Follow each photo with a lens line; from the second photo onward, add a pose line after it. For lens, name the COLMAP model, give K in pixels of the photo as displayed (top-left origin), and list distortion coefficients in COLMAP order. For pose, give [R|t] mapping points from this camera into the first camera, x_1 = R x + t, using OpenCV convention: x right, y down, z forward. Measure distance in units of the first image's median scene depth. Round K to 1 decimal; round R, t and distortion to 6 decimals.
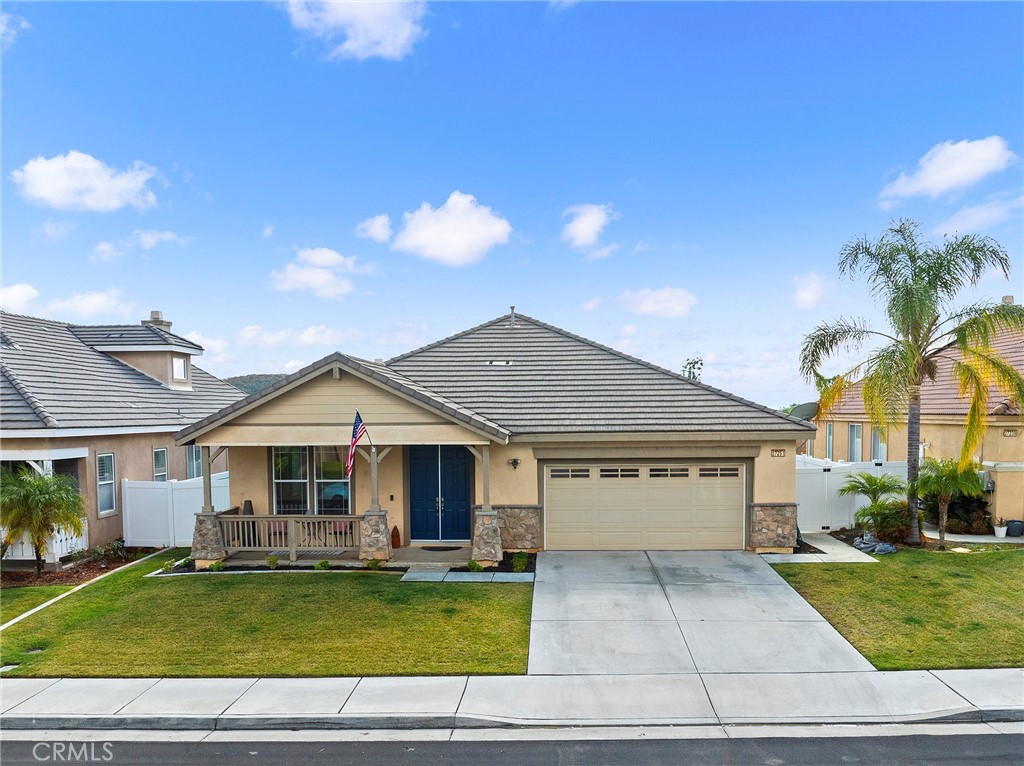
lens RADIAL K [[812.2, 0, 513.1], [0, 812.2, 414.6], [0, 0, 1]] dist [-0.018333, -0.010969]
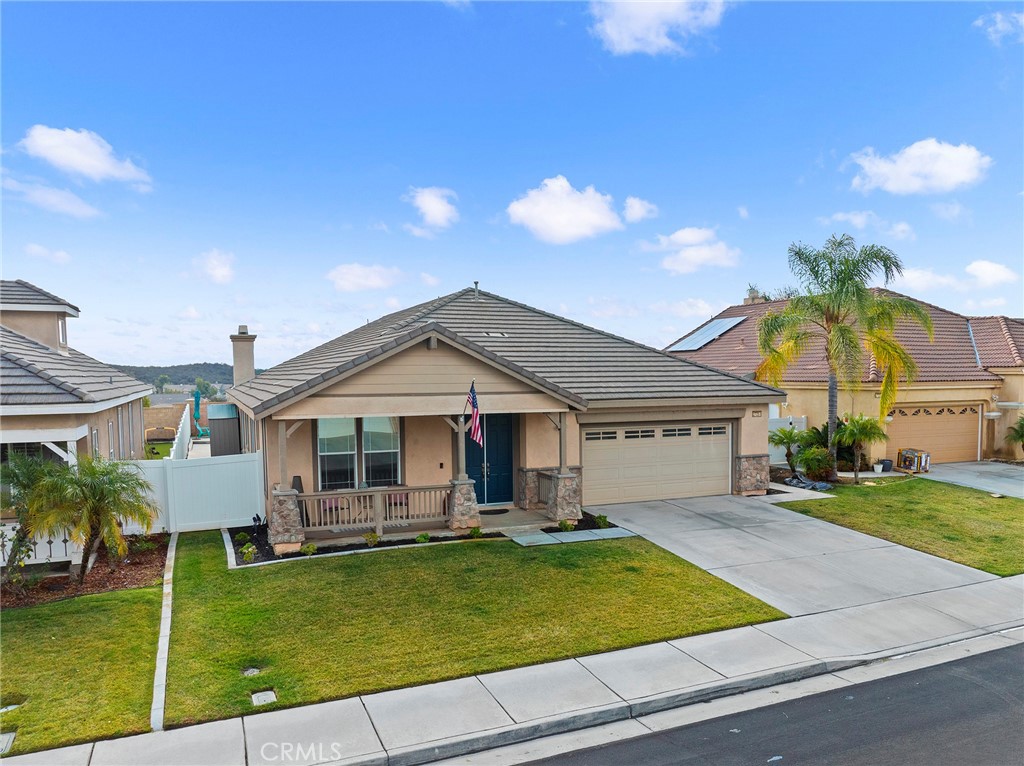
lens RADIAL K [[715.8, 0, 512.0], [0, 715.8, 383.0], [0, 0, 1]] dist [-0.023861, -0.002056]
pose [[0.919873, -0.004065, 0.392195, -0.462812], [0.002155, 0.999984, 0.005310, -0.006109], [-0.392210, -0.004039, 0.919867, 0.157281]]
